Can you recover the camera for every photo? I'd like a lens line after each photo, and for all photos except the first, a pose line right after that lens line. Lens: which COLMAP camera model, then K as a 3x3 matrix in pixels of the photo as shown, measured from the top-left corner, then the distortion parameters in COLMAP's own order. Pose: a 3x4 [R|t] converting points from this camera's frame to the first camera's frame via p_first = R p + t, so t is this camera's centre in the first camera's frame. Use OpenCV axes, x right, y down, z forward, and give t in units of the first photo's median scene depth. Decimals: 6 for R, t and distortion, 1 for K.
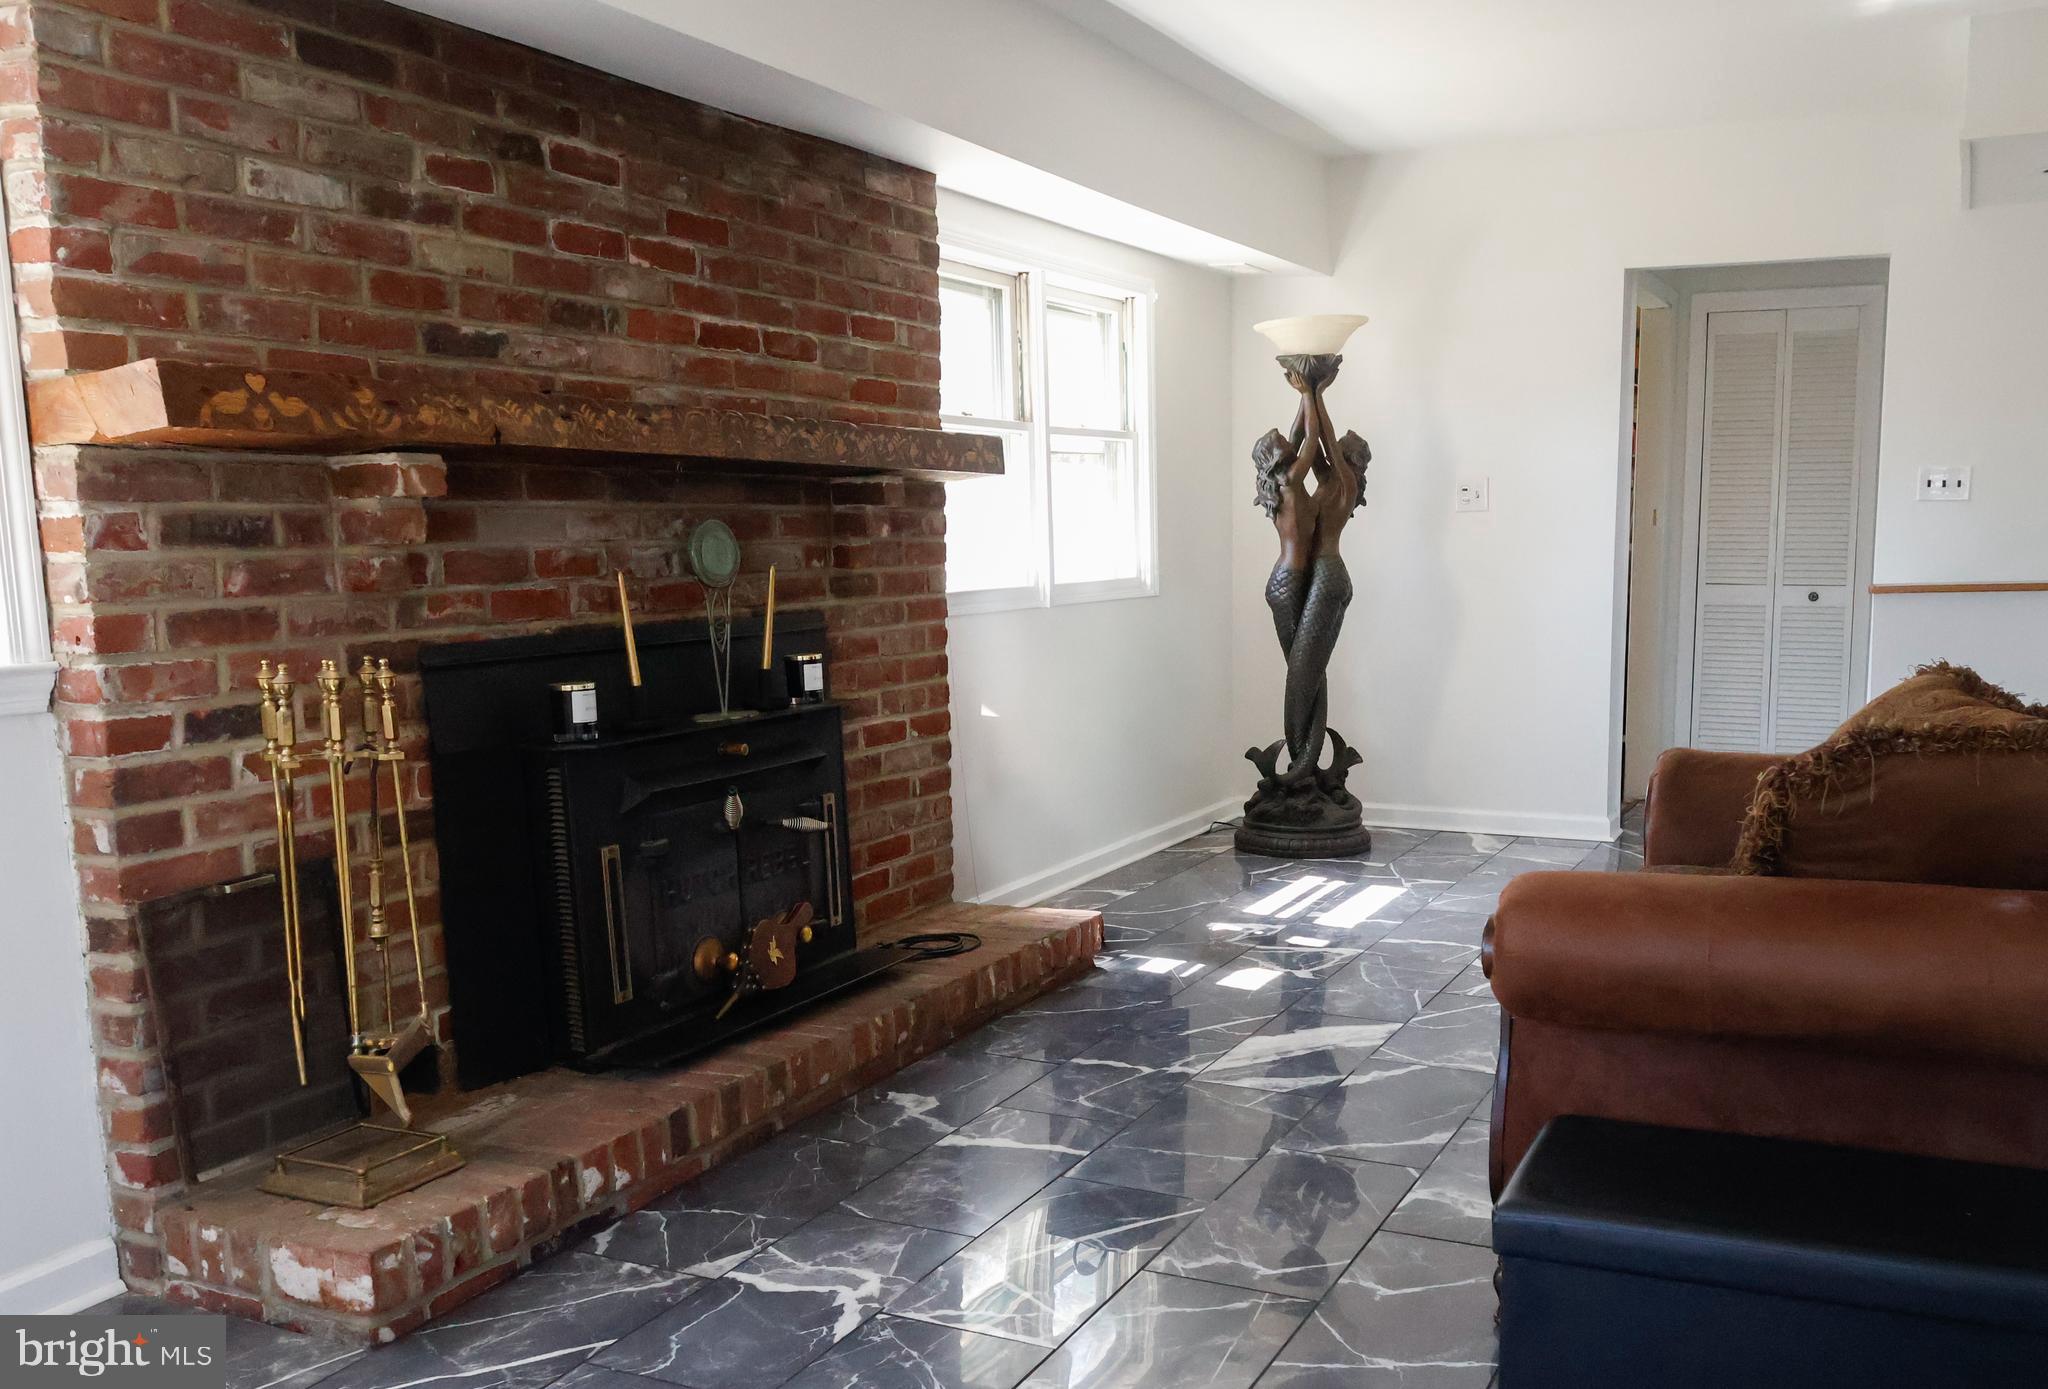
lens RADIAL K [[1762.0, 0, 1168.2], [0, 1762.0, 822.8], [0, 0, 1]] dist [-0.021629, -0.003479]
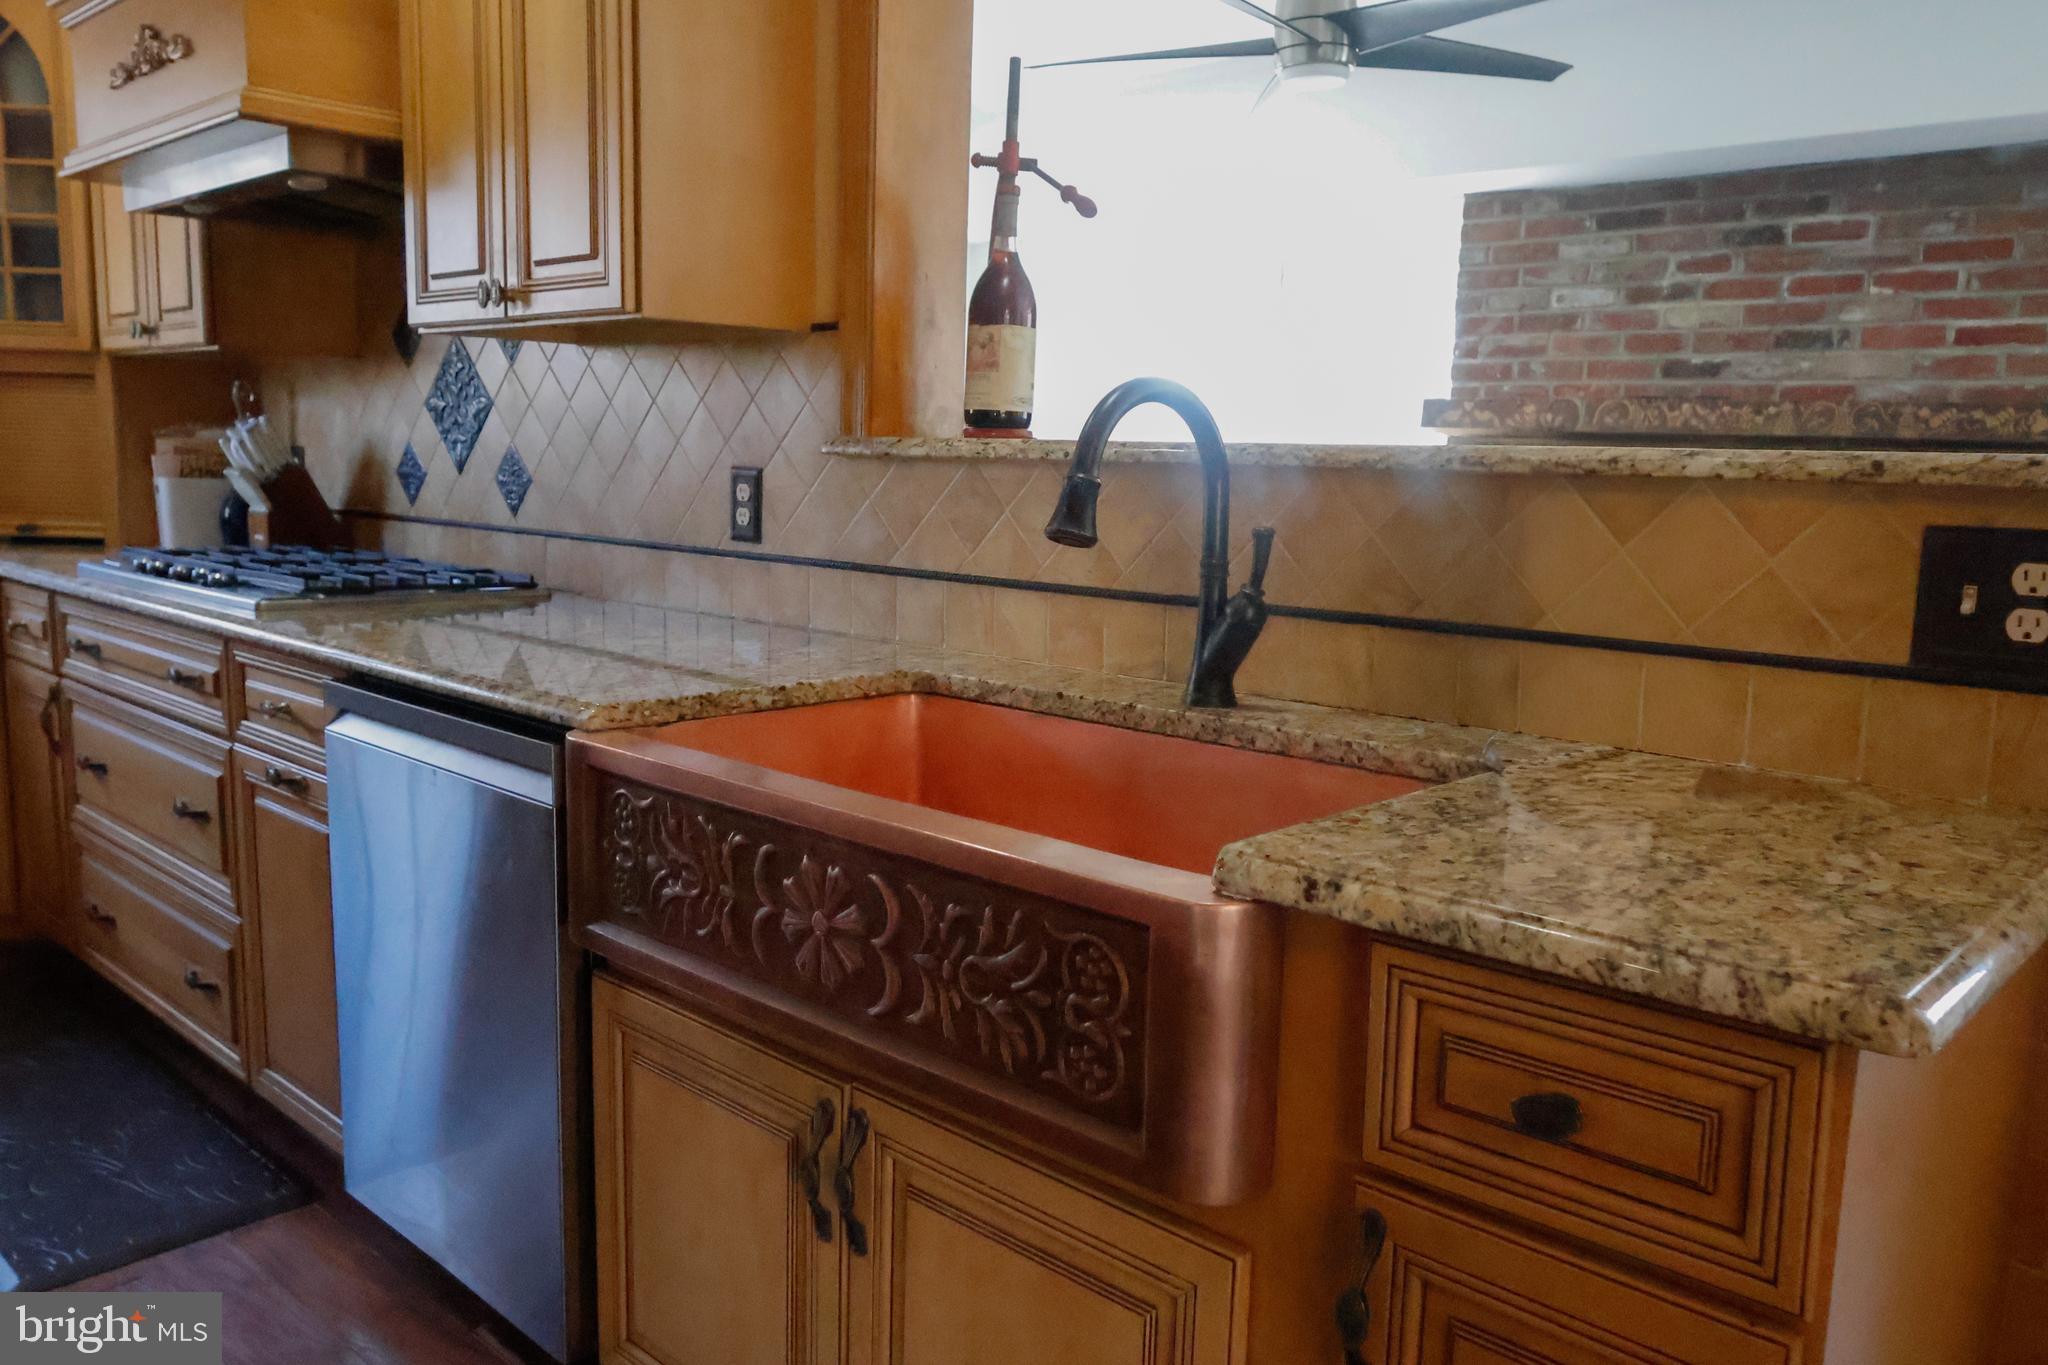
lens RADIAL K [[1533.2, 0, 1020.2], [0, 1533.2, 685.6], [0, 0, 1]] dist [-0.004062, -0.001505]
pose [[-0.342685, 0.134050, -0.929837, 1.113461], [-0.189723, 0.959499, 0.208247, -0.163119], [0.920094, 0.247775, -0.303374, 0.890930]]
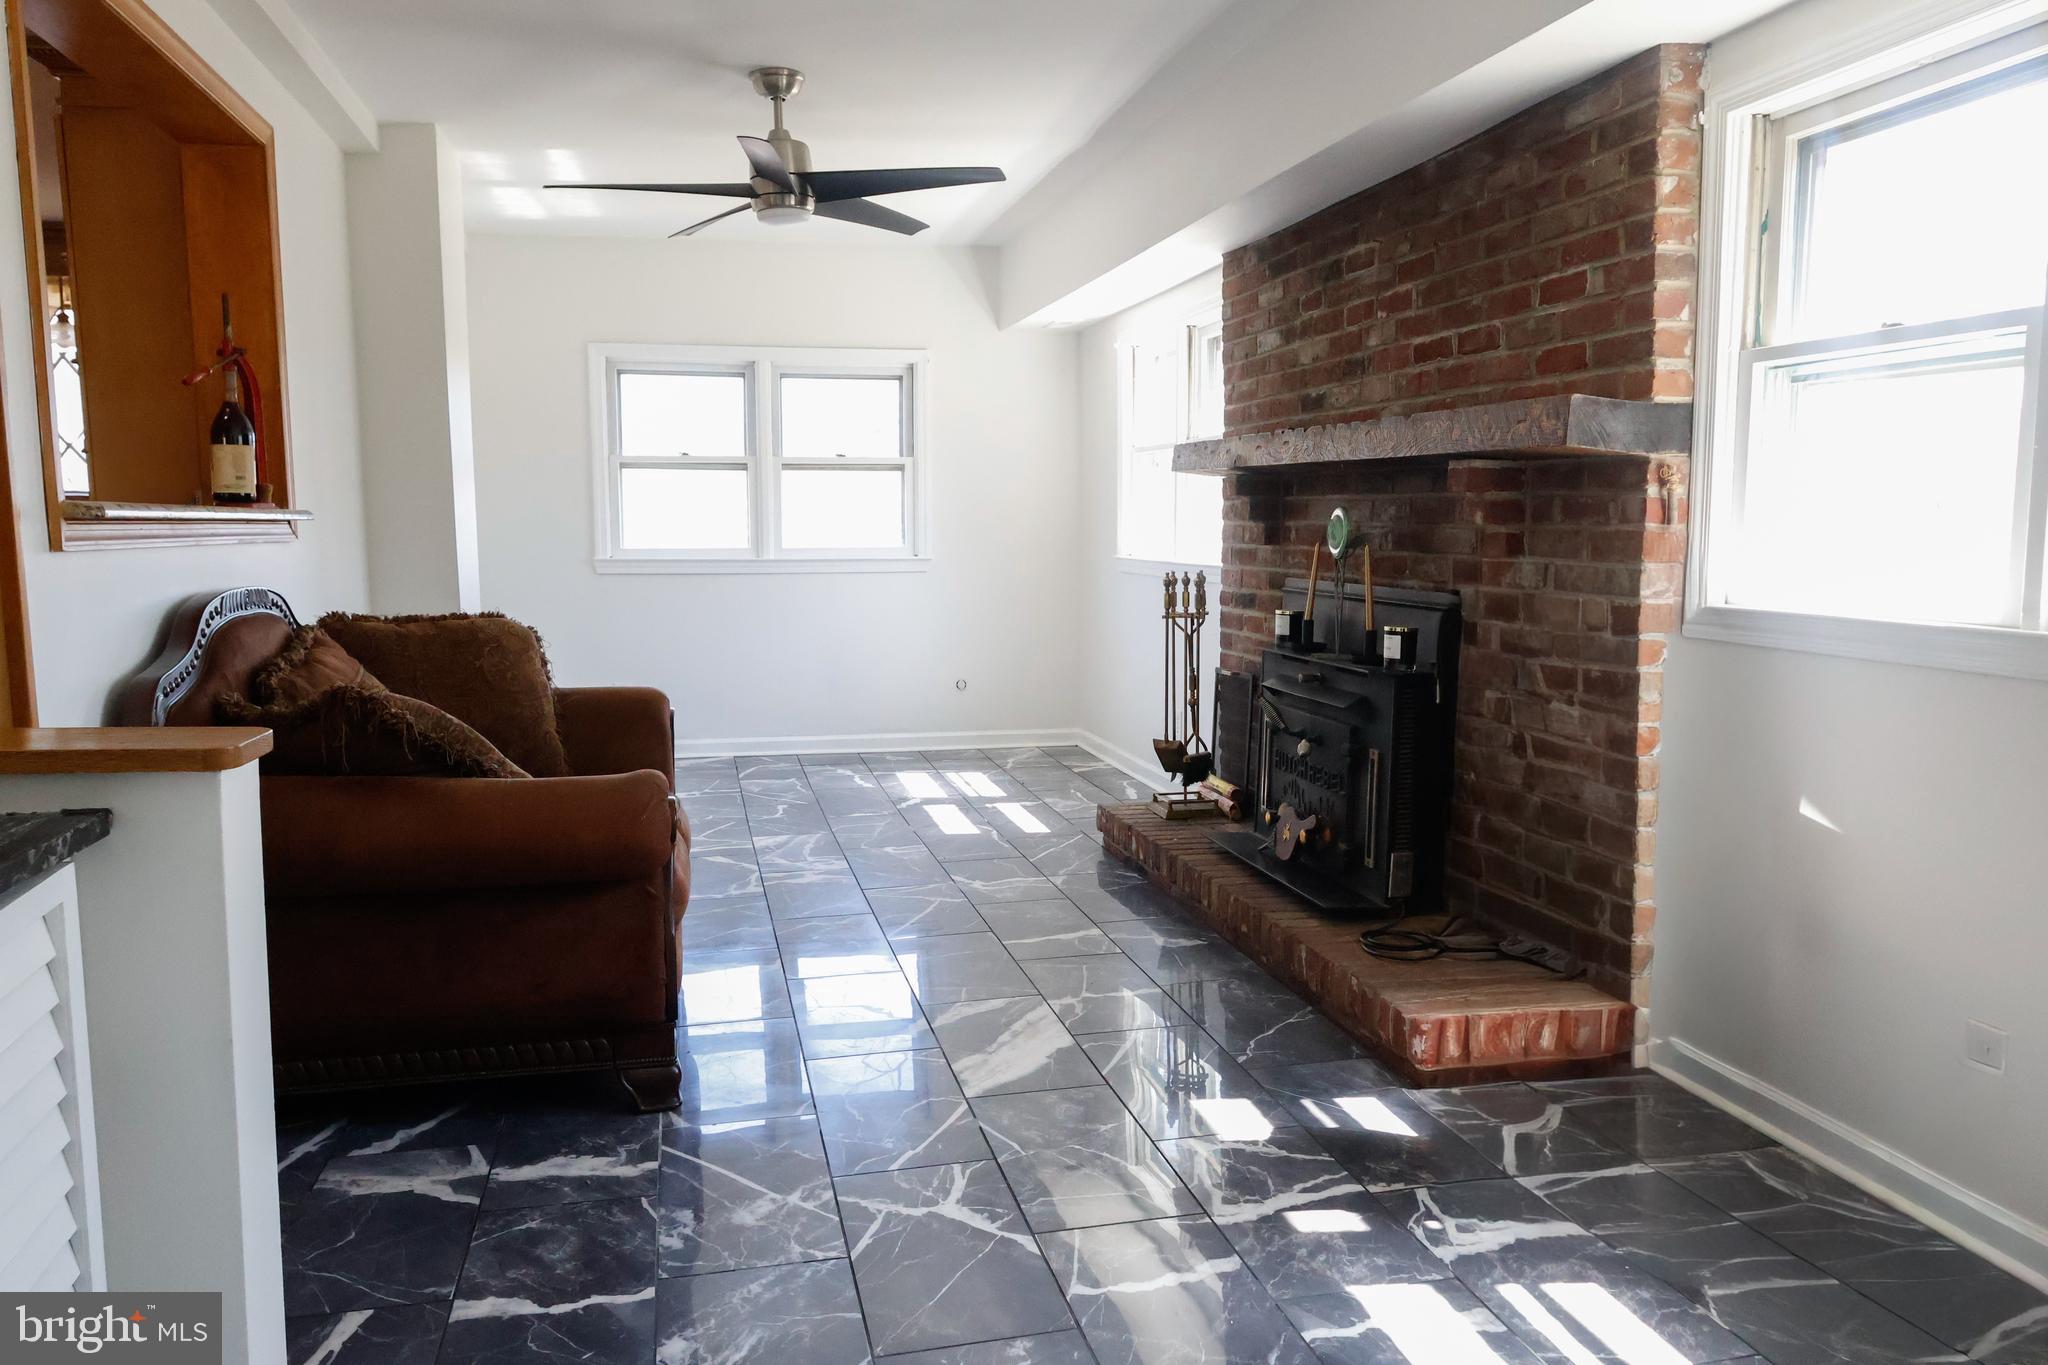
lens RADIAL K [[1533.2, 0, 1024.2], [0, 1533.2, 684.2], [0, 0, 1]] dist [-0.004062, -0.001505]
pose [[-0.804507, 0.080831, -0.588418, 0.676045], [-0.084501, 0.965042, 0.248100, -0.339144], [0.587902, 0.249320, -0.769552, 1.948605]]
